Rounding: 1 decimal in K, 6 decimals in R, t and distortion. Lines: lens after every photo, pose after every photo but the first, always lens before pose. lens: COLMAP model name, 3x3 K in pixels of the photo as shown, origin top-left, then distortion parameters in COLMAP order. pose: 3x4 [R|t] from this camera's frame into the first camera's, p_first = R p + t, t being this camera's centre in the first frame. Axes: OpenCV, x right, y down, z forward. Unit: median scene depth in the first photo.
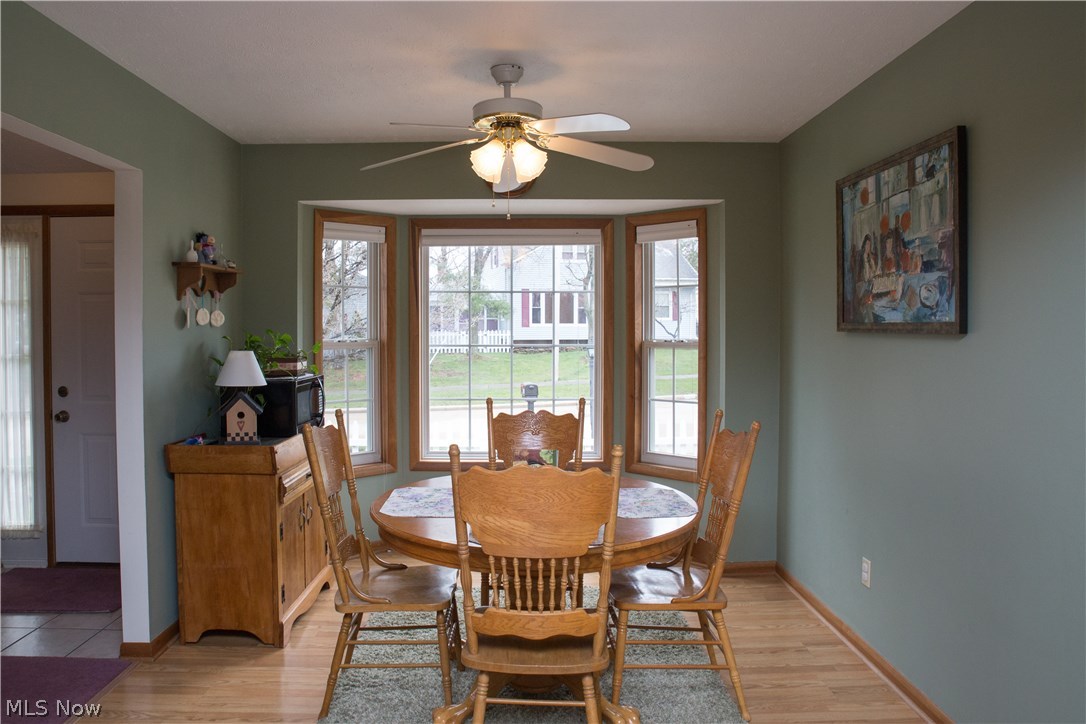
lens RADIAL K [[729.2, 0, 535.7], [0, 729.2, 361.6], [0, 0, 1]] dist [-0.072356, 0.008366]
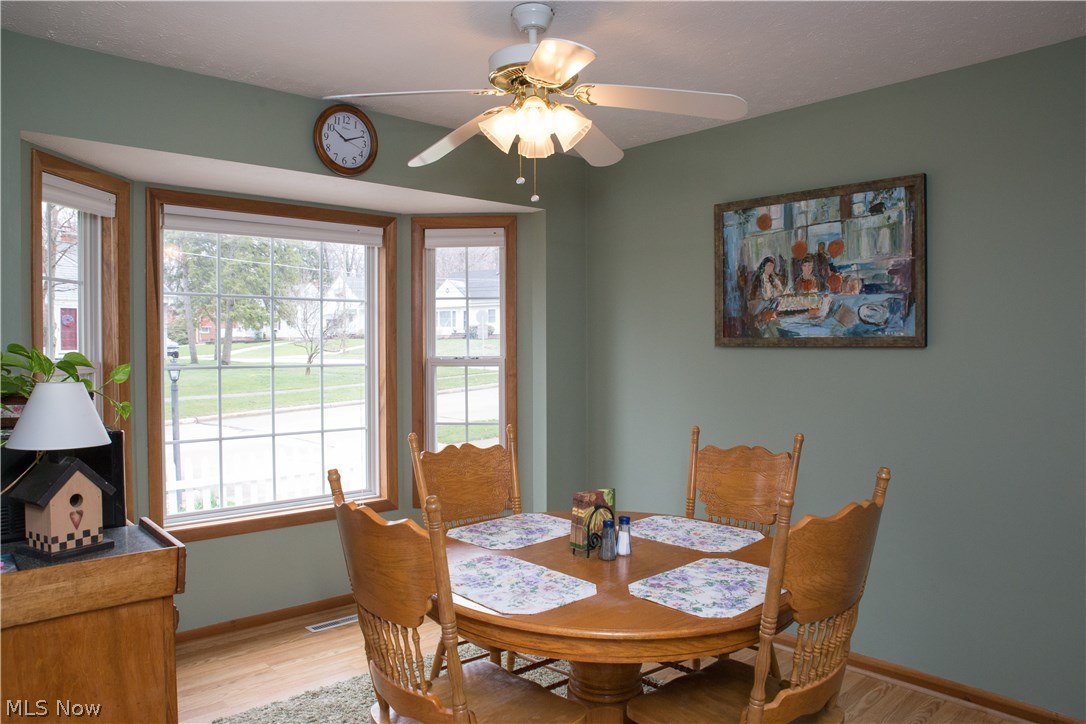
lens RADIAL K [[729.2, 0, 541.9], [0, 729.2, 361.6], [0, 0, 1]] dist [-0.072356, 0.008366]
pose [[0.763138, -0.015581, 0.646048, -0.594008], [0.031270, 0.999429, -0.012835, -0.016244], [-0.645479, 0.029997, 0.763189, 0.439505]]
